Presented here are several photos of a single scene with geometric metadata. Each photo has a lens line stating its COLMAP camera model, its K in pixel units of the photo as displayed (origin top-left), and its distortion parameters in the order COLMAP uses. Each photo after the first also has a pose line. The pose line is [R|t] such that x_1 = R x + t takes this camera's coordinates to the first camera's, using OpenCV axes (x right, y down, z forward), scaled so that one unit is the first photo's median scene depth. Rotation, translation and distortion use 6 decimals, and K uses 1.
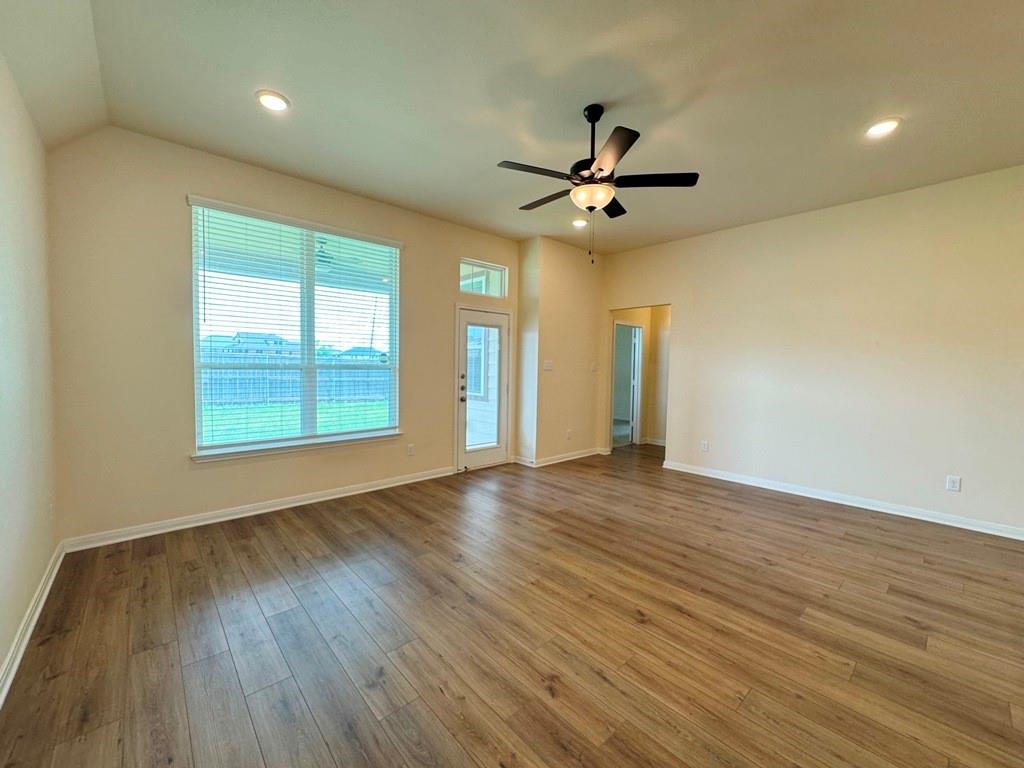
lens RADIAL K [[408.6, 0, 511.5], [0, 408.6, 382.2], [0, 0, 1]] dist [-0.002978, 0.000518]
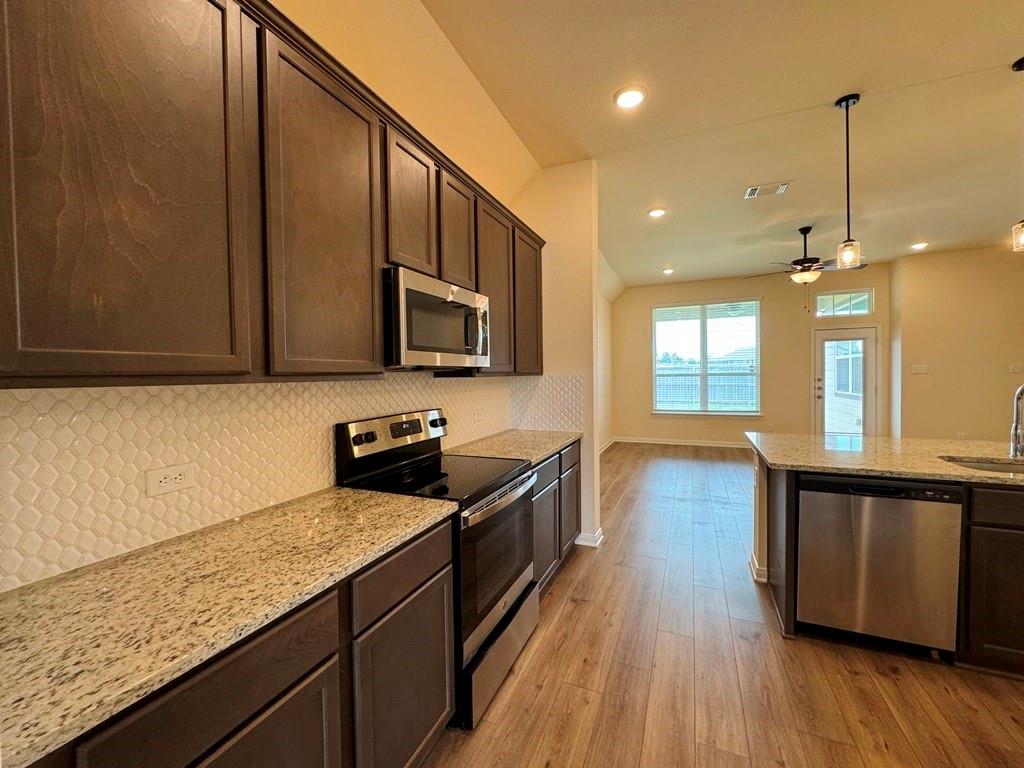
lens RADIAL K [[408.6, 0, 511.5], [0, 408.6, 382.2], [0, 0, 1]] dist [-0.002978, 0.000518]
pose [[0.401986, -0.002600, -0.915642, 1.006164], [-0.019310, 0.999749, -0.011316, 0.041065], [0.915442, 0.022230, 0.401835, -0.673247]]
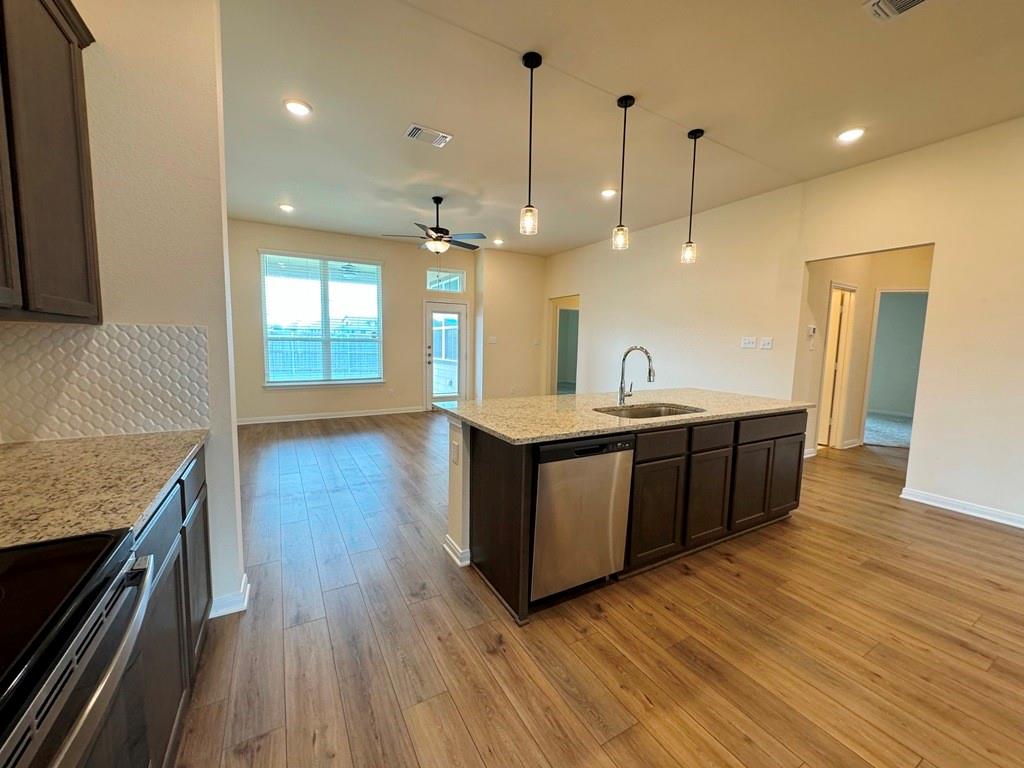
lens RADIAL K [[408.6, 0, 511.5], [0, 408.6, 382.2], [0, 0, 1]] dist [-0.002978, 0.000518]
pose [[0.975556, 0.022316, -0.218616, 0.722968], [-0.011306, 0.998610, 0.051487, 0.048309], [0.219461, -0.047757, 0.974452, -0.578340]]
